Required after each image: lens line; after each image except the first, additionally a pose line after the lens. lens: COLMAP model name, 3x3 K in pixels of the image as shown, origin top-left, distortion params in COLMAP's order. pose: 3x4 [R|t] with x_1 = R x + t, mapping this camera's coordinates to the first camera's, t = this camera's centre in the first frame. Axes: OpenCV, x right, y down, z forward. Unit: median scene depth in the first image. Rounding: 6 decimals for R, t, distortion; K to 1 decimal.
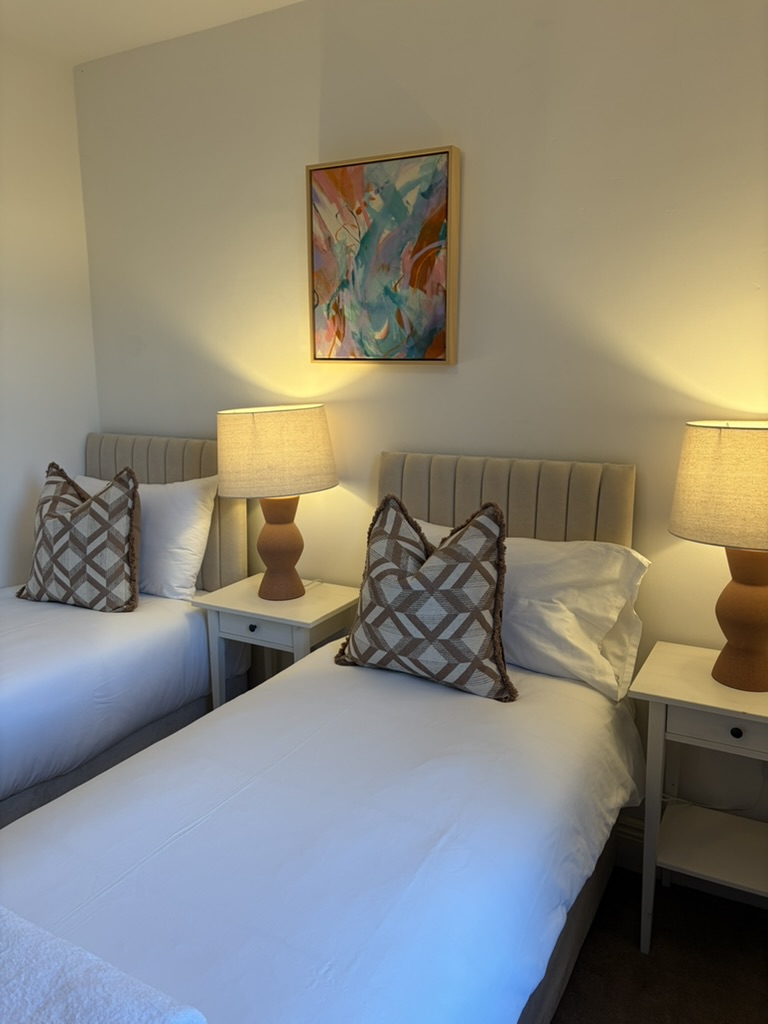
lens RADIAL K [[762.6, 0, 384.4], [0, 762.6, 515.8], [0, 0, 1]] dist [0.025393, -0.014880]
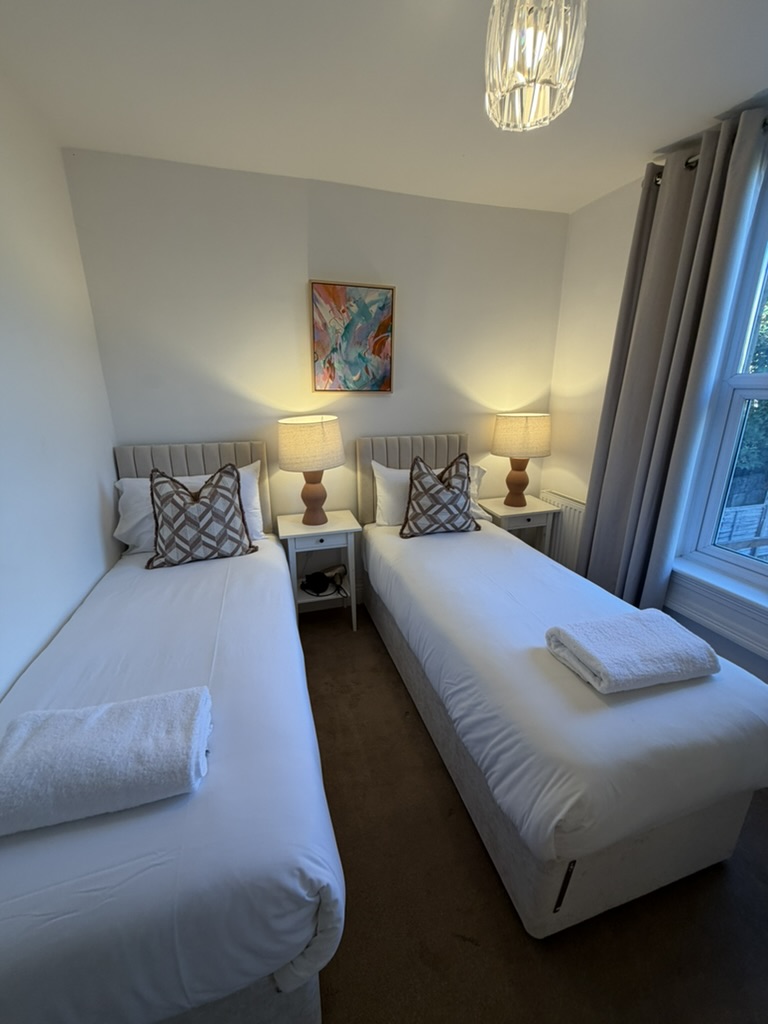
lens RADIAL K [[408.2, 0, 386.2], [0, 408.2, 510.3], [0, 0, 1]] dist [-0.002601, 0.000198]
pose [[0.696316, -0.208645, 0.686740, -0.742922], [0.136433, 0.977846, 0.158753, -0.061533], [-0.704649, -0.016849, 0.709356, 0.199515]]
